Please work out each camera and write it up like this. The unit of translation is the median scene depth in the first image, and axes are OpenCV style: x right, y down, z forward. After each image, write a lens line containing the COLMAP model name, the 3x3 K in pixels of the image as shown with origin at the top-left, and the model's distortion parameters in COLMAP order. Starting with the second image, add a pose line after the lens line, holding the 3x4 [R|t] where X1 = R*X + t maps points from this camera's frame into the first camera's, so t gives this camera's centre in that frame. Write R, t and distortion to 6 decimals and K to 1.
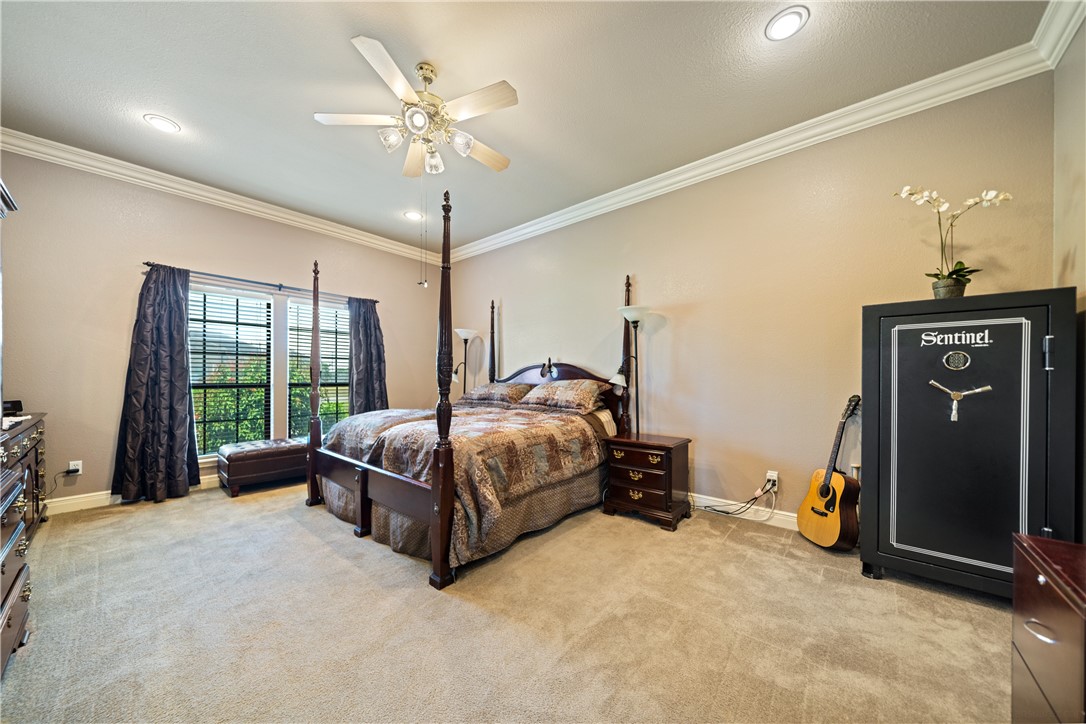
lens RADIAL K [[373.2, 0, 541.5], [0, 373.2, 379.3], [0, 0, 1]] dist [-0.000790, -0.000075]
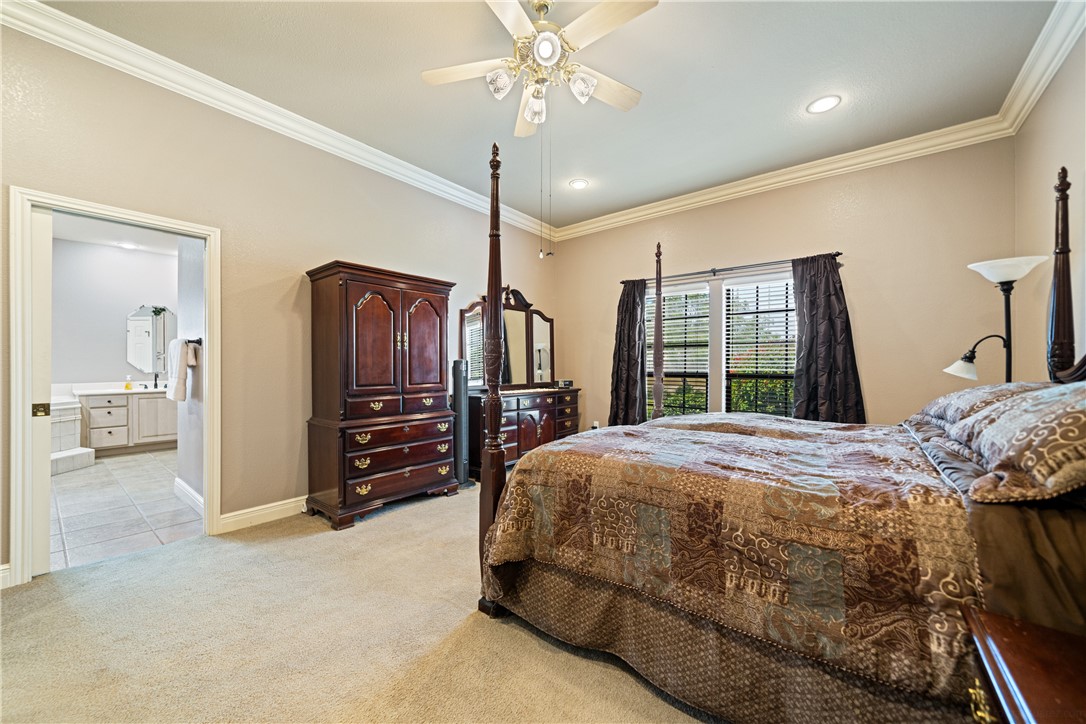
lens RADIAL K [[408.3, 0, 531.9], [0, 408.3, 370.0], [0, 0, 1]] dist [-0.000547, -0.000123]
pose [[0.024526, 0.006136, -0.999680, 0.395696], [-0.009681, 0.999936, 0.005900, -0.001332], [0.999652, 0.009533, 0.024584, 0.637760]]
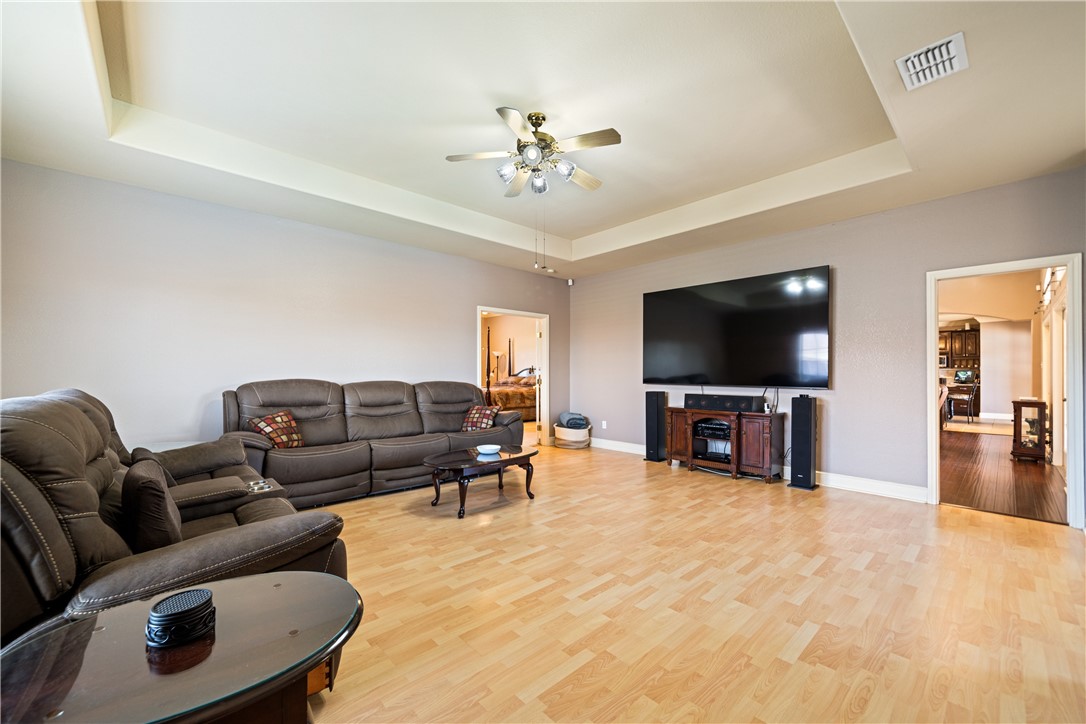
lens RADIAL K [[432.0, 0, 540.2], [0, 432.0, 374.1], [0, 0, 1]] dist [-0.005926, -0.000117]
pose [[0.991801, -0.004063, -0.127725, 0.517917], [0.003230, 0.999972, -0.006732, 0.018774], [0.127748, 0.006265, 0.991787, -2.070644]]
